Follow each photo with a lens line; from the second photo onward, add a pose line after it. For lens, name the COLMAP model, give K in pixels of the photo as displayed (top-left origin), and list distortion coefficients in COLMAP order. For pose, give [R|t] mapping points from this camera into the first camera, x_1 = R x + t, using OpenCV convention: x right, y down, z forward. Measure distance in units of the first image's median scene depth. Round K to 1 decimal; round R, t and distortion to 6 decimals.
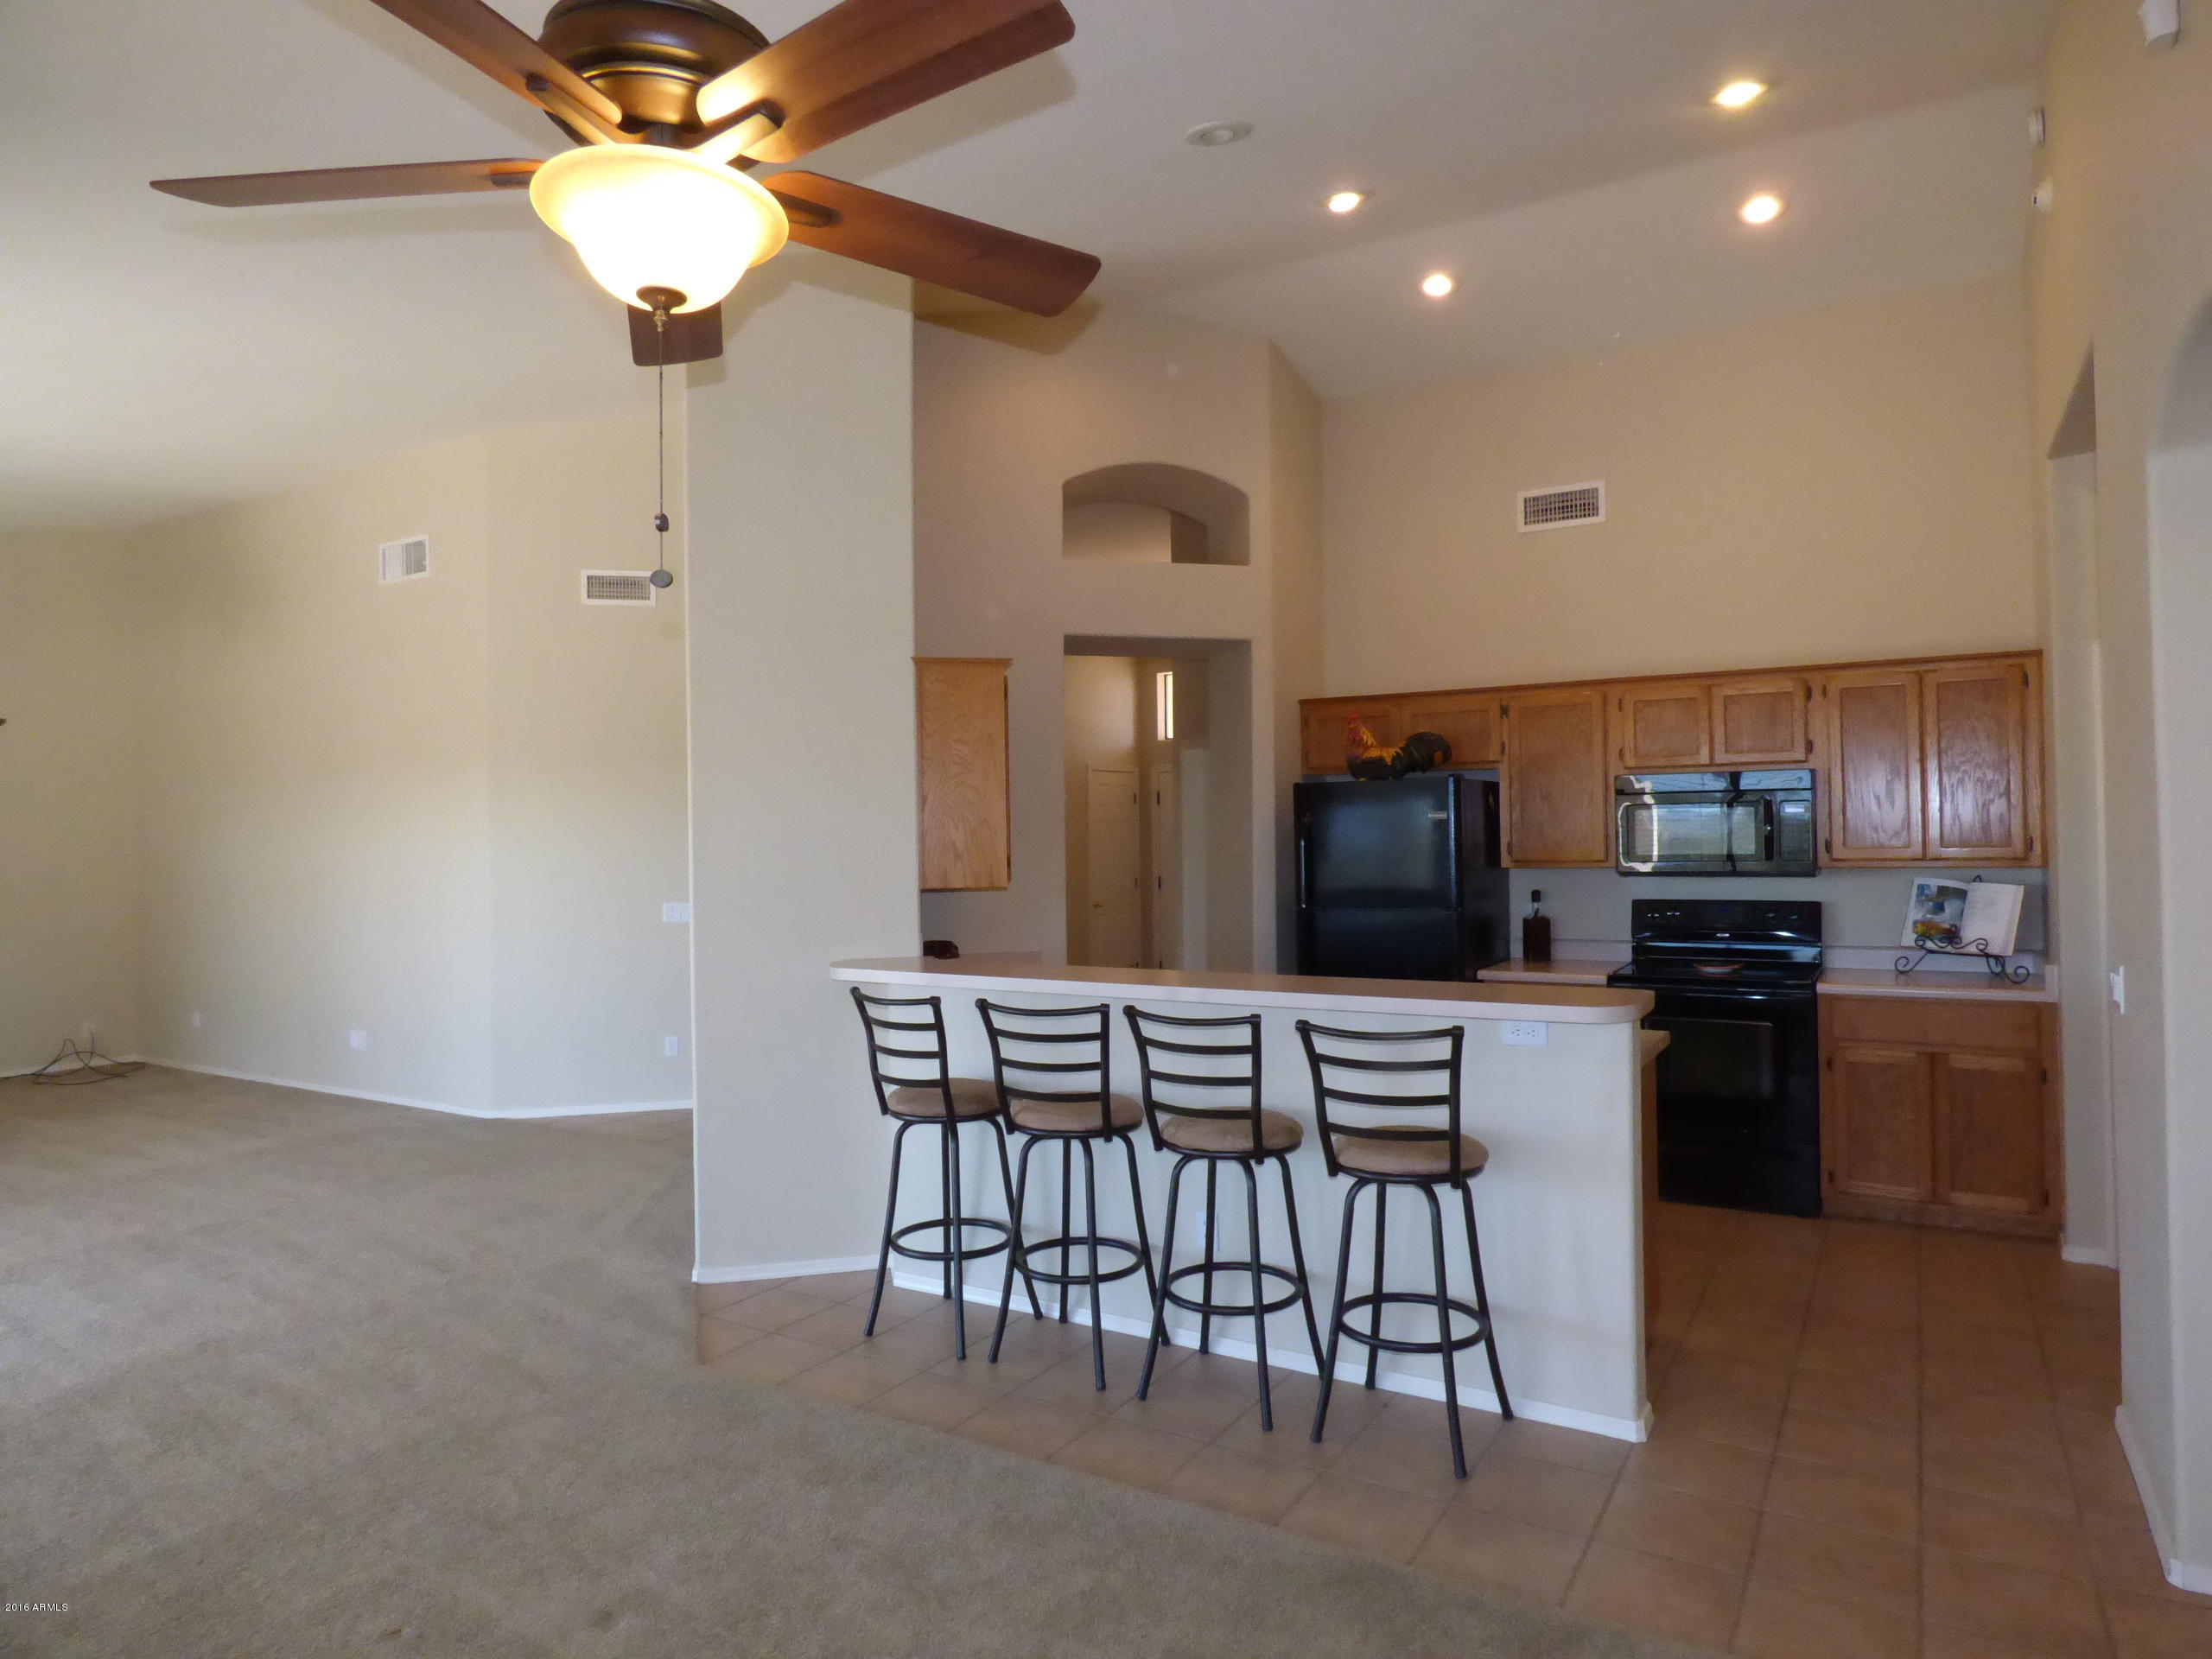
lens RADIAL K [[1324.7, 0, 1110.6], [0, 1324.7, 829.5], [0, 0, 1]] dist [-0.015225, -0.007279]
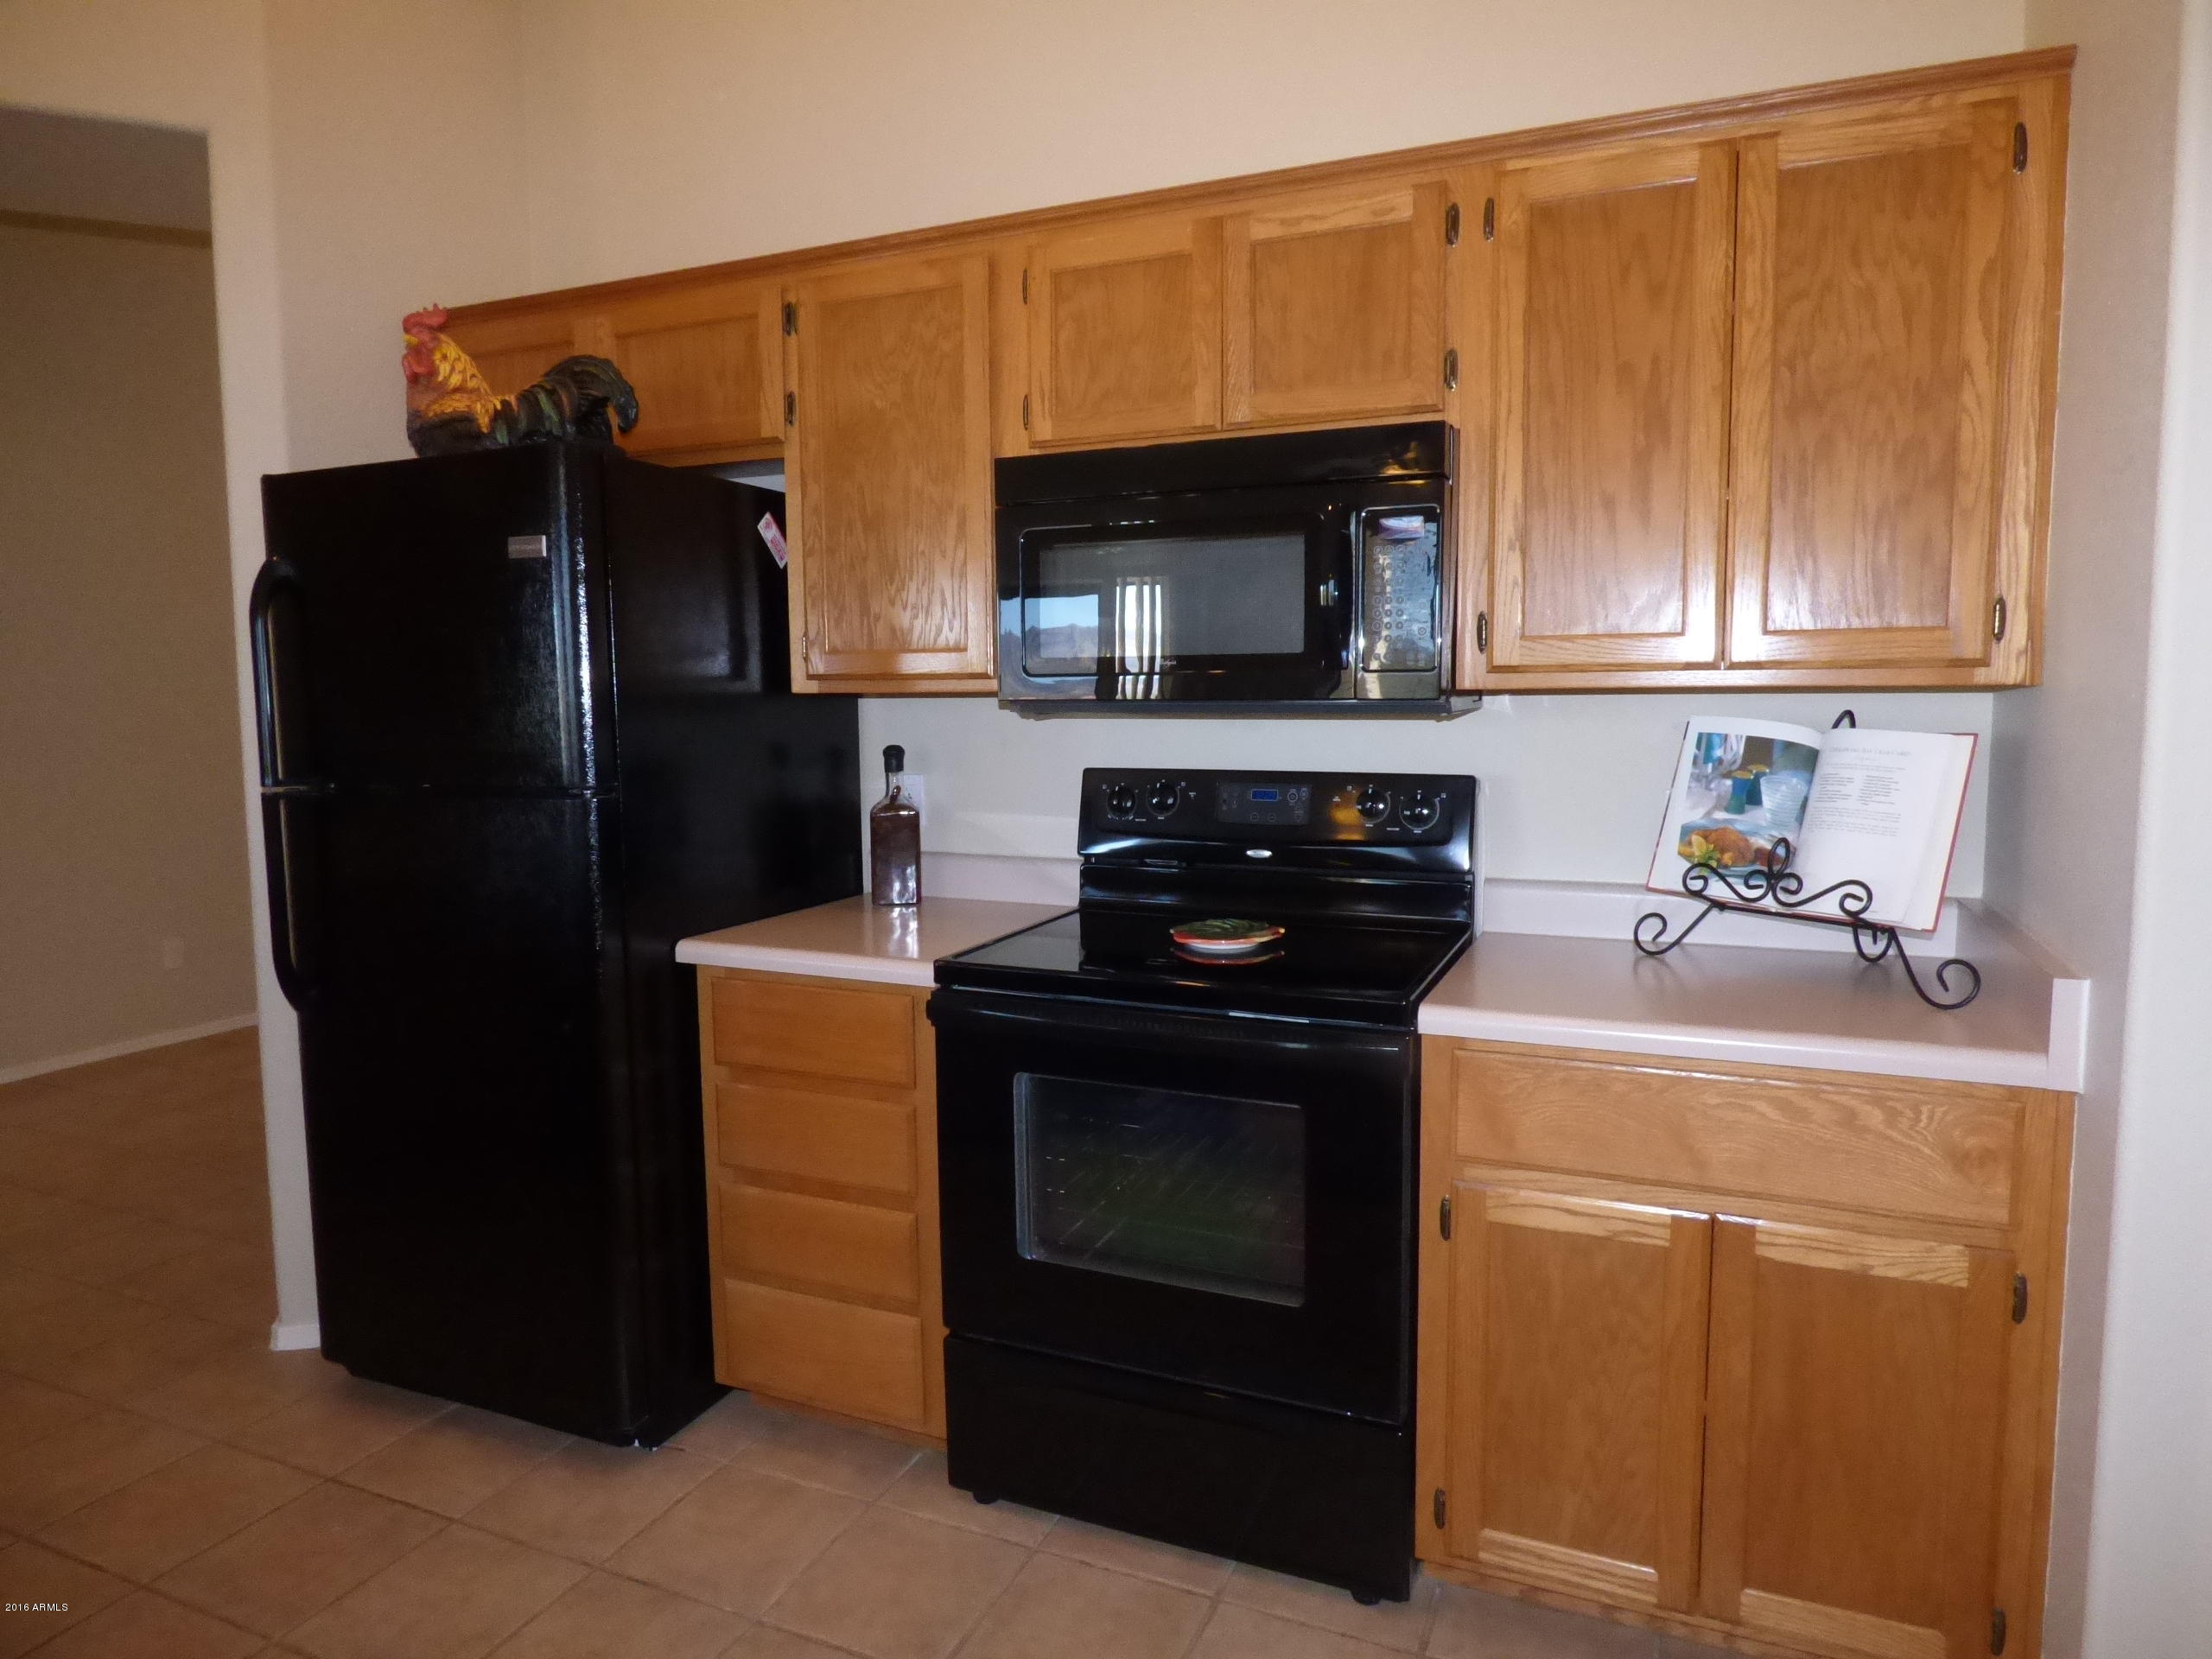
lens RADIAL K [[1324.7, 0, 1108.2], [0, 1324.7, 826.0], [0, 0, 1]] dist [-0.015225, -0.007279]
pose [[0.990217, -0.003197, 0.139496, 0.388550], [-0.011106, 0.994760, 0.101632, 0.031332], [-0.139090, -0.102187, 0.984993, 0.640520]]
